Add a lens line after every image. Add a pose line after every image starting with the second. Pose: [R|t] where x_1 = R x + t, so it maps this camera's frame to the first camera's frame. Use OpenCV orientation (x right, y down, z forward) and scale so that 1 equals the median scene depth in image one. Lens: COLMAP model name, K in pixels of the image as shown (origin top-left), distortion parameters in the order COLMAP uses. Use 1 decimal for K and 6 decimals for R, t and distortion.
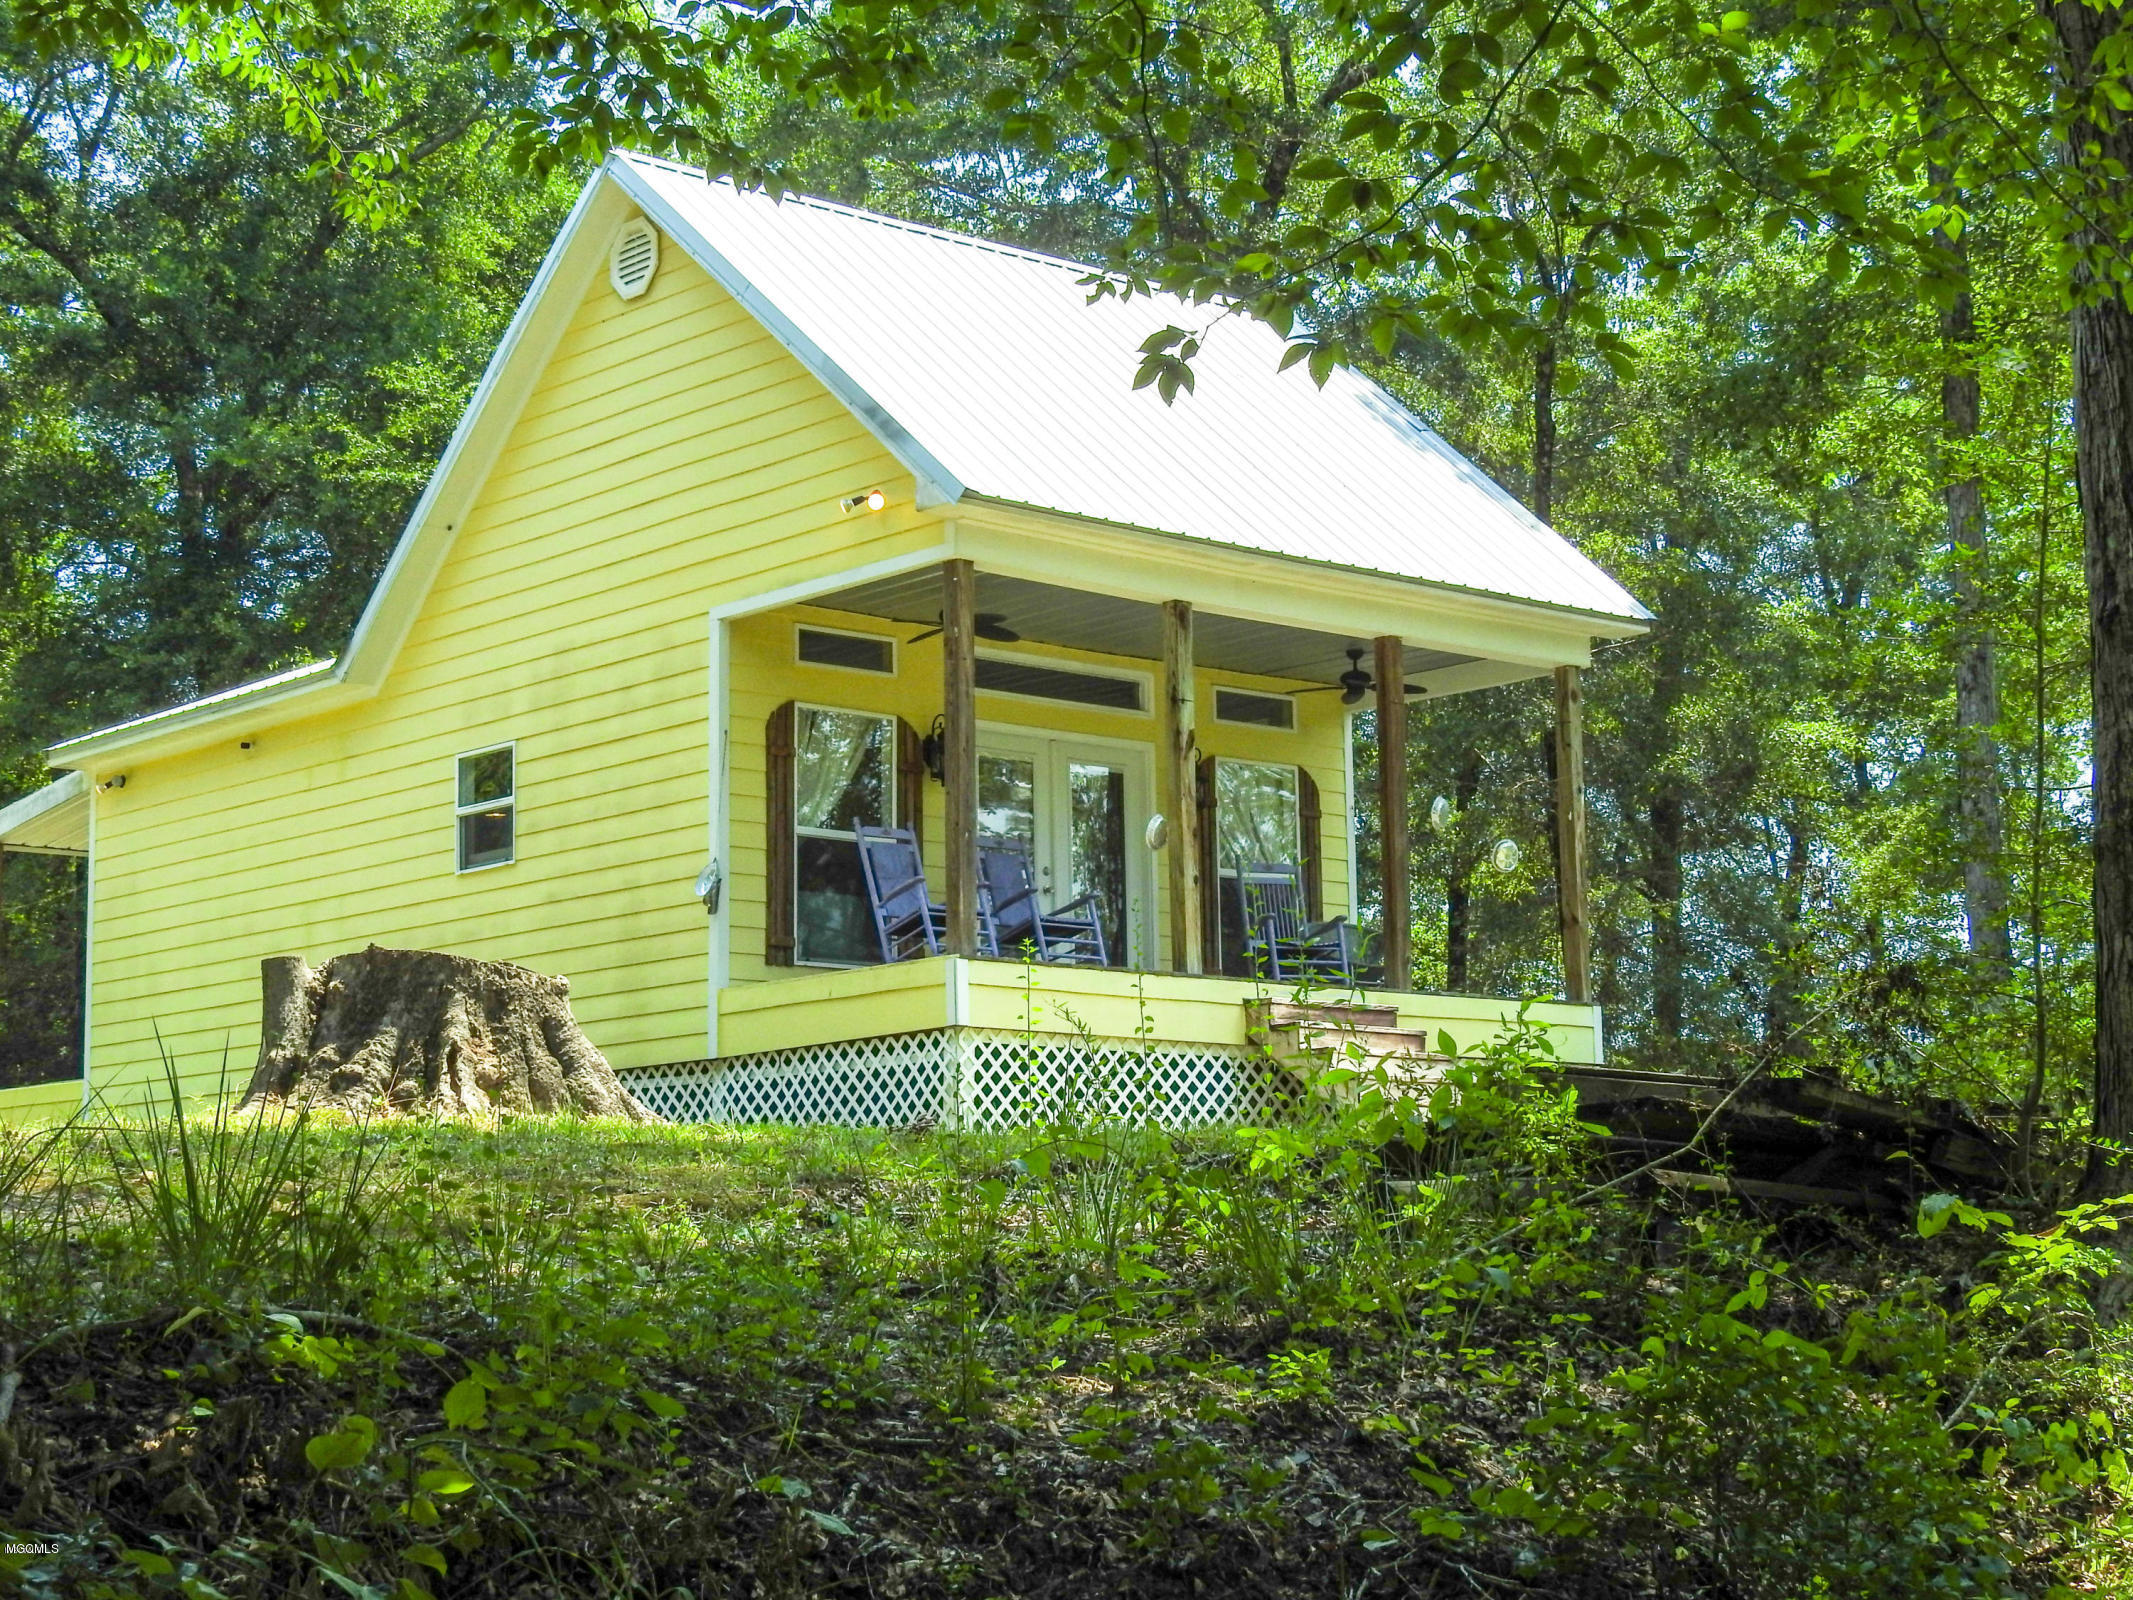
lens RADIAL K [[3437.5, 0, 1065.9], [0, 3437.5, 802.9], [0, 0, 1]] dist [-0.262559, 0.000000]
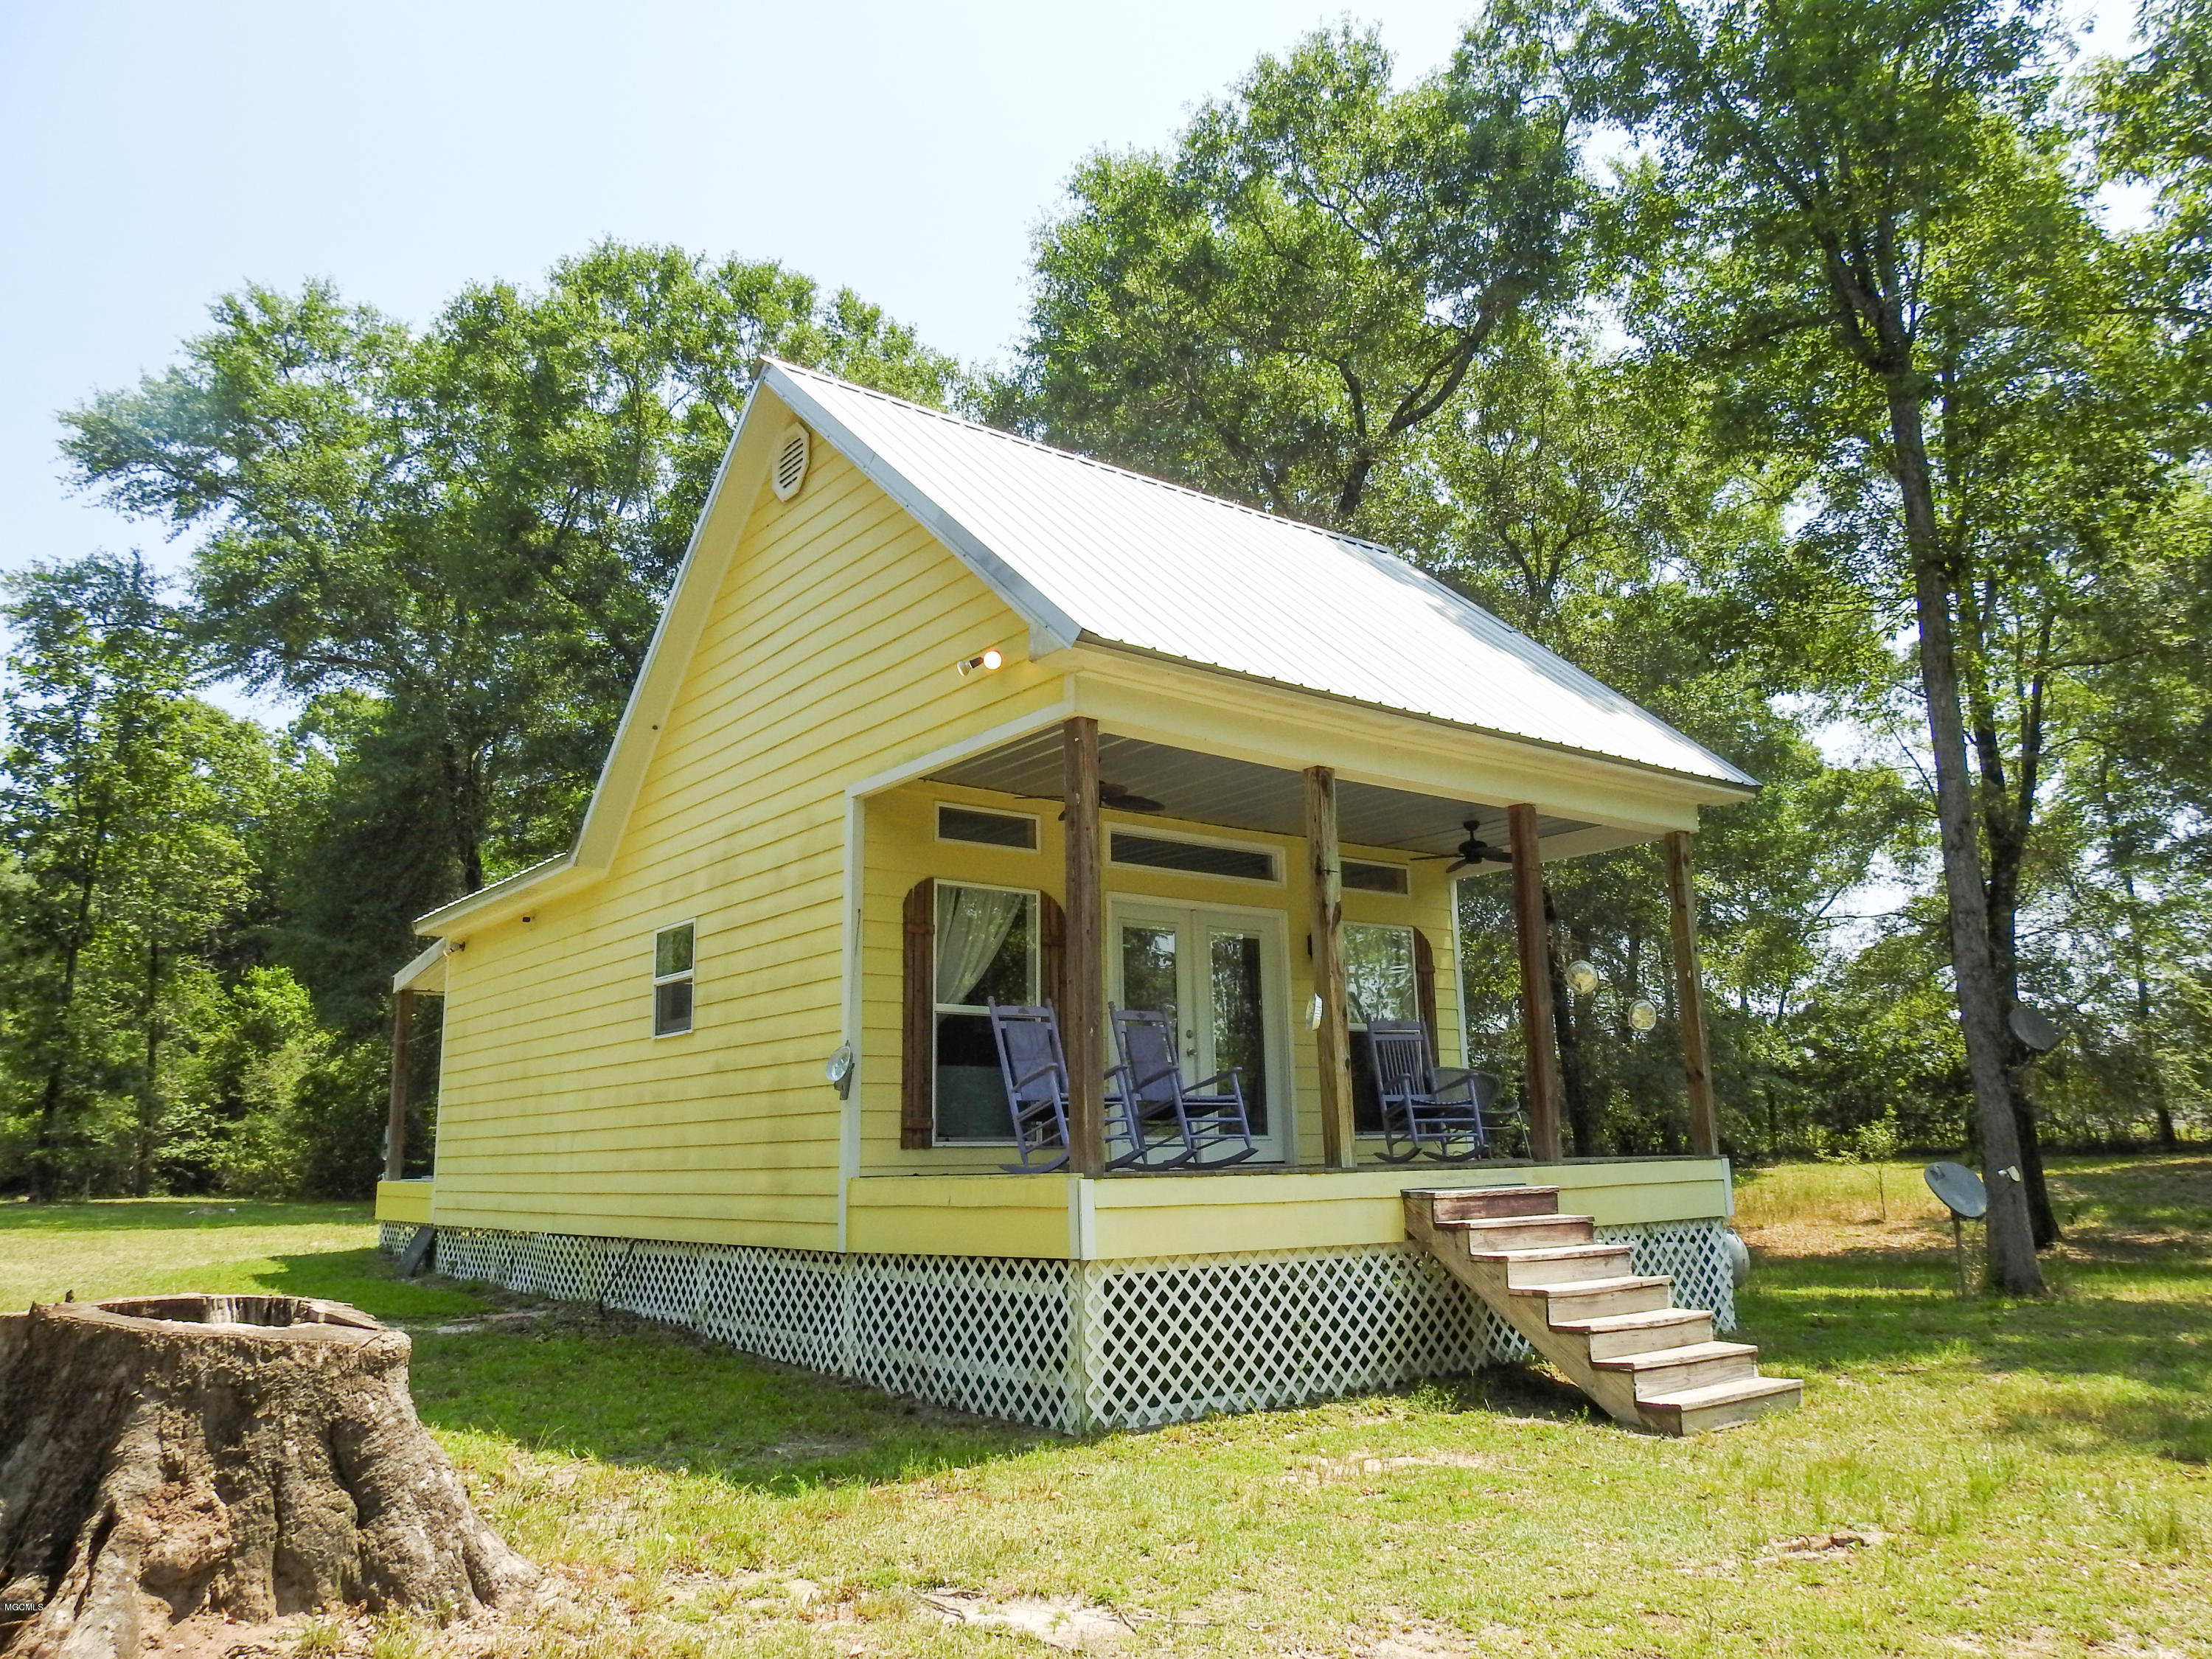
lens RADIAL K [[1574.0, 0, 1073.6], [0, 1574.0, 838.3], [0, 0, 1]] dist [0.046335, 0.003315]
pose [[0.996112, -0.017920, -0.086251, 0.001691], [0.013503, 0.998581, -0.051520, -0.017337], [0.087052, 0.050155, 0.994940, 0.555220]]
